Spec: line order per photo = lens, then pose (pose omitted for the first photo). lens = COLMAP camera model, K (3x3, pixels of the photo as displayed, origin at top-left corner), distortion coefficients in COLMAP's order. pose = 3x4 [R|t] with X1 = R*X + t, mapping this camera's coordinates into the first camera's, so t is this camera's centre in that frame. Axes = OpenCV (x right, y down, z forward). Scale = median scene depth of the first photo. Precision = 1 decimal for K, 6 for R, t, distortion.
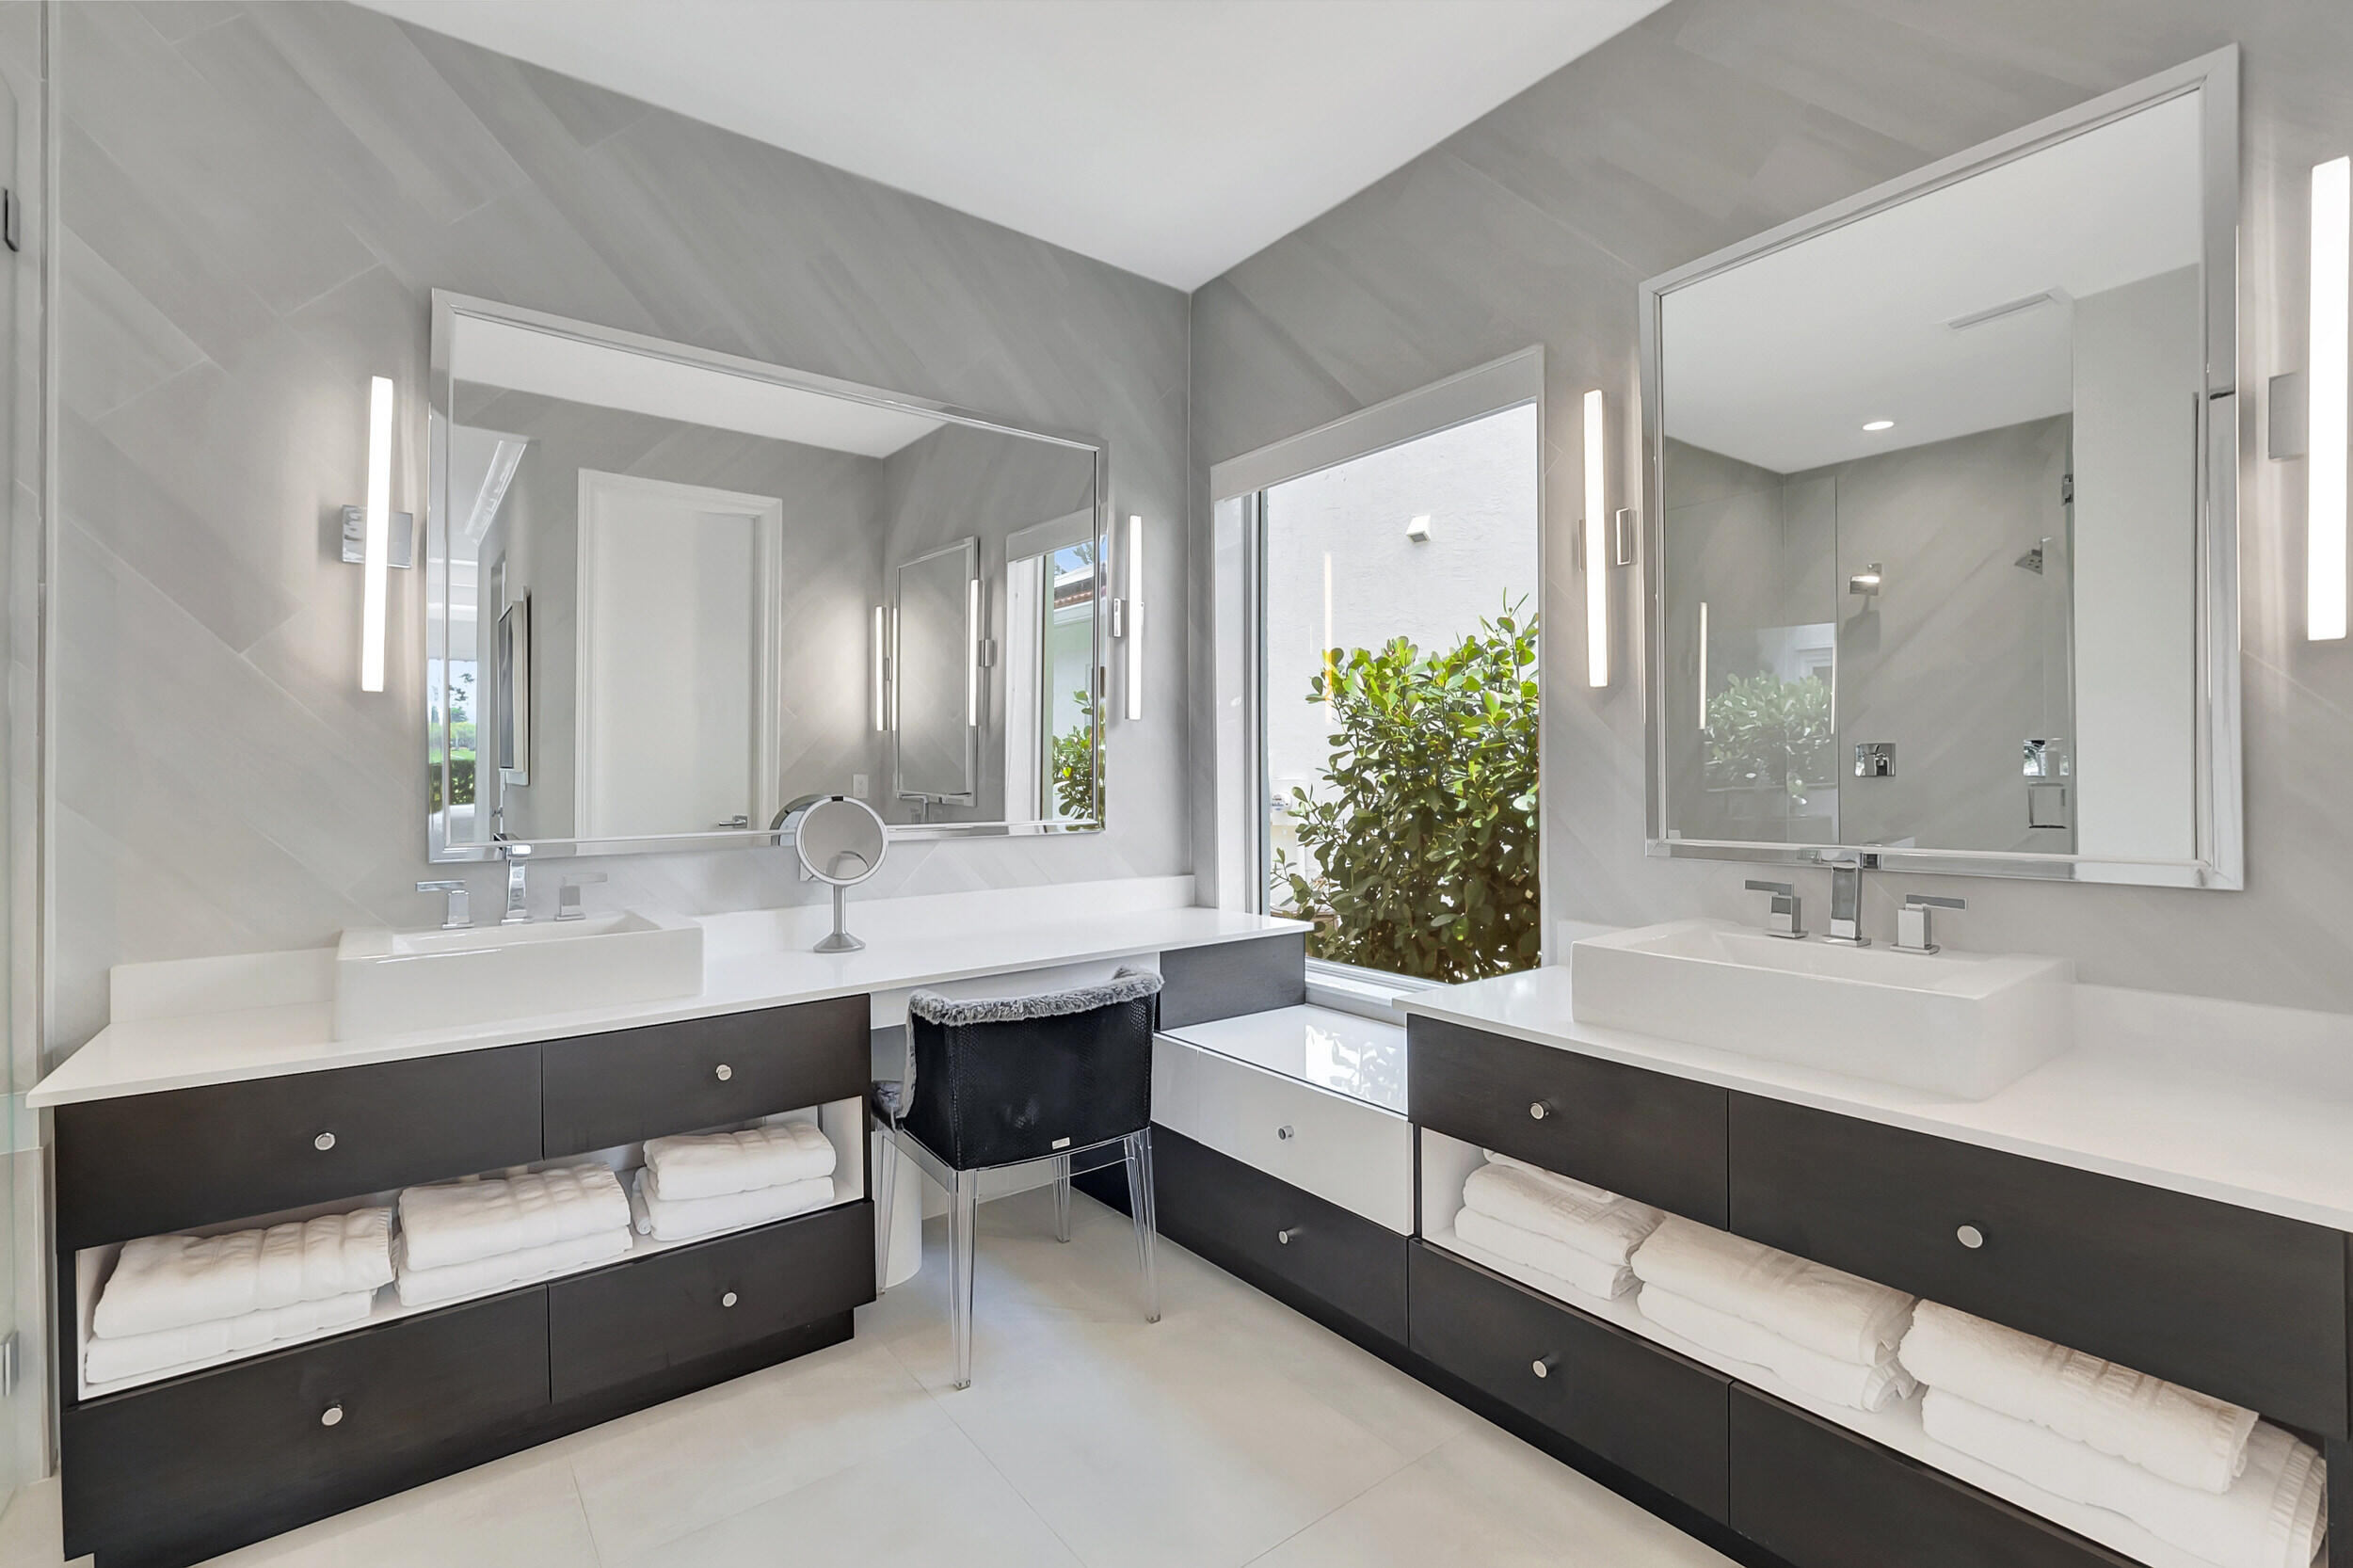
lens RADIAL K [[1044.2, 0, 1136.7], [0, 1044.2, 766.5], [0, 0, 1]] dist [-0.002179, -0.000429]
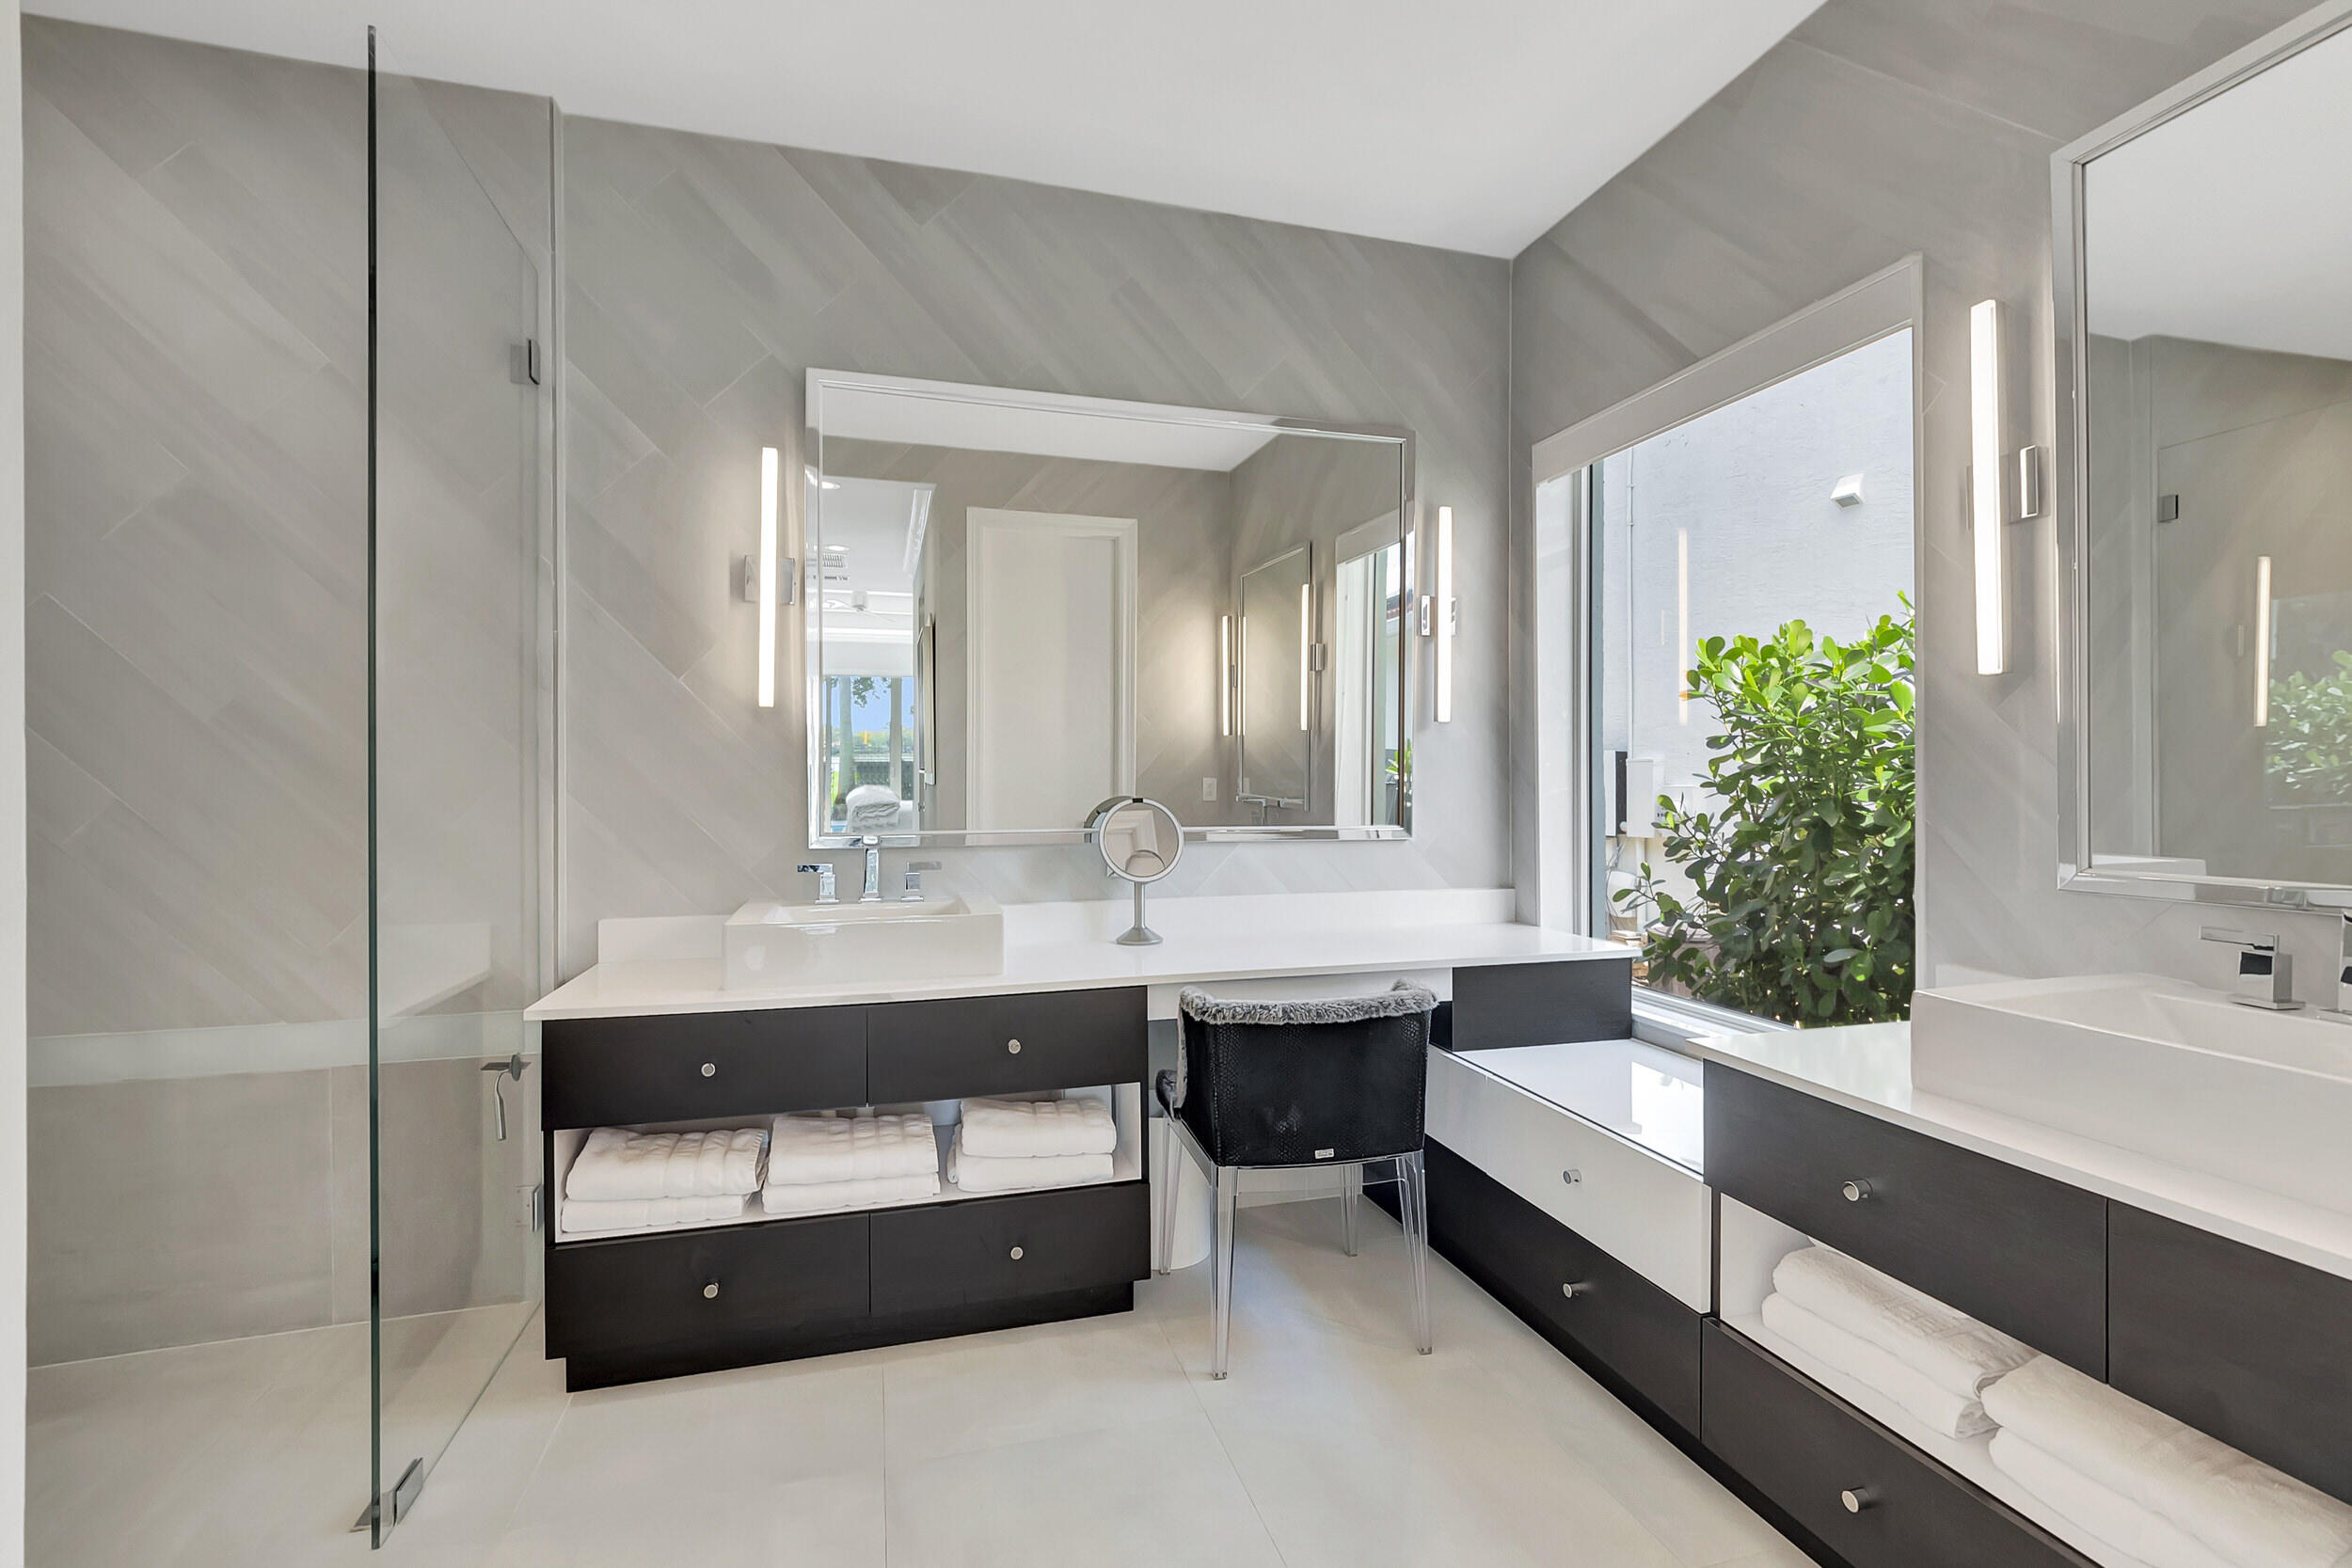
lens RADIAL K [[1043.7, 0, 1166.5], [0, 1043.7, 780.4], [0, 0, 1]] dist [-0.002179, -0.000429]
pose [[0.932266, 0.007858, -0.361687, 0.137866], [-0.004576, 0.999940, 0.009928, -0.000219], [0.361744, -0.007601, 0.932247, 0.030106]]
